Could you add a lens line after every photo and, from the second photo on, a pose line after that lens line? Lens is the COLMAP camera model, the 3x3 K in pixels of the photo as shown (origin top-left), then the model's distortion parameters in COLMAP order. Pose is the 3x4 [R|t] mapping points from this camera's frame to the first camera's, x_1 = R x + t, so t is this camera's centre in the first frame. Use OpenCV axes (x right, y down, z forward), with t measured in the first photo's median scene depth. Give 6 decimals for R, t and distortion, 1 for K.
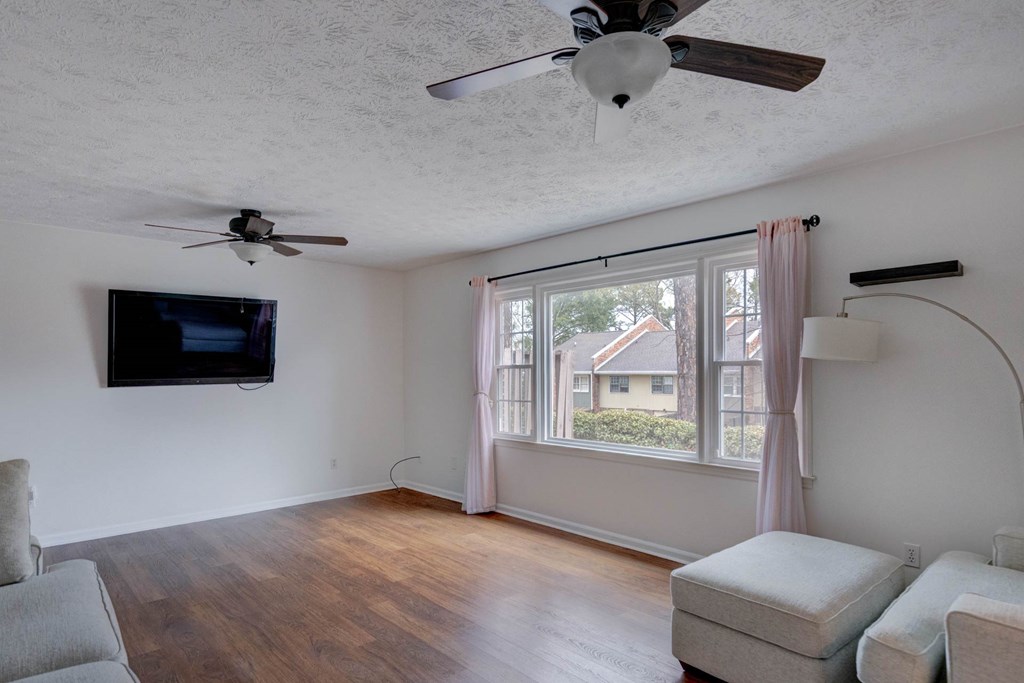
lens RADIAL K [[597.1, 0, 512.2], [0, 597.1, 348.7], [0, 0, 1]] dist [-0.000695, -0.001379]
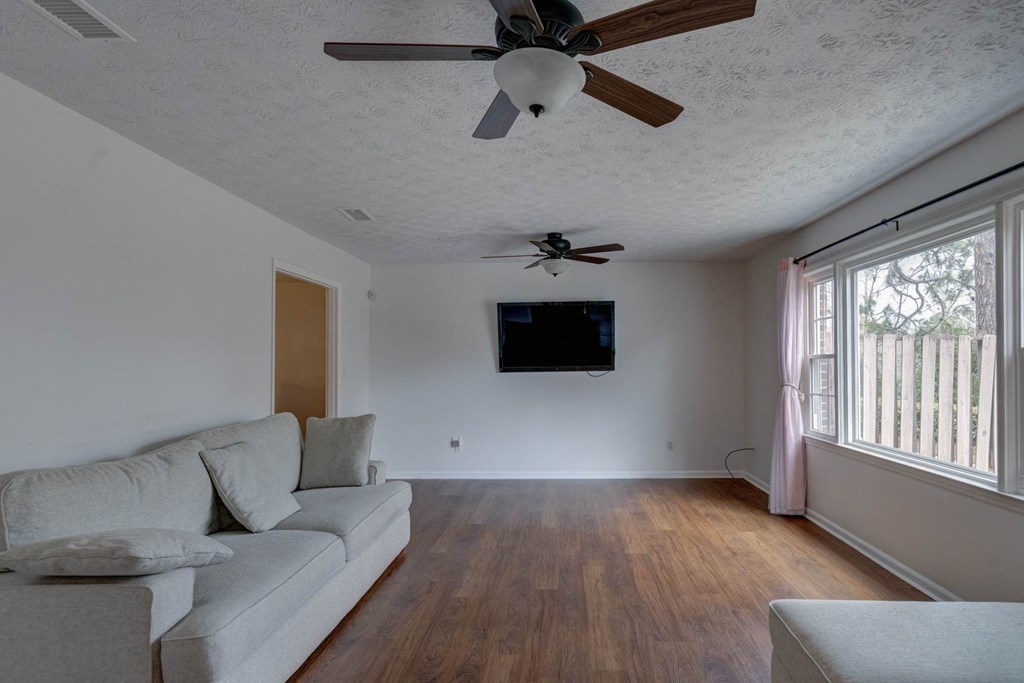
lens RADIAL K [[569.0, 0, 515.1], [0, 569.0, 335.7], [0, 0, 1]] dist [0.002025, -0.000100]
pose [[0.695119, -0.030769, -0.718236, 0.306148], [0.027068, 0.999495, -0.016622, 0.001147], [0.718385, -0.007887, 0.695601, 0.091259]]
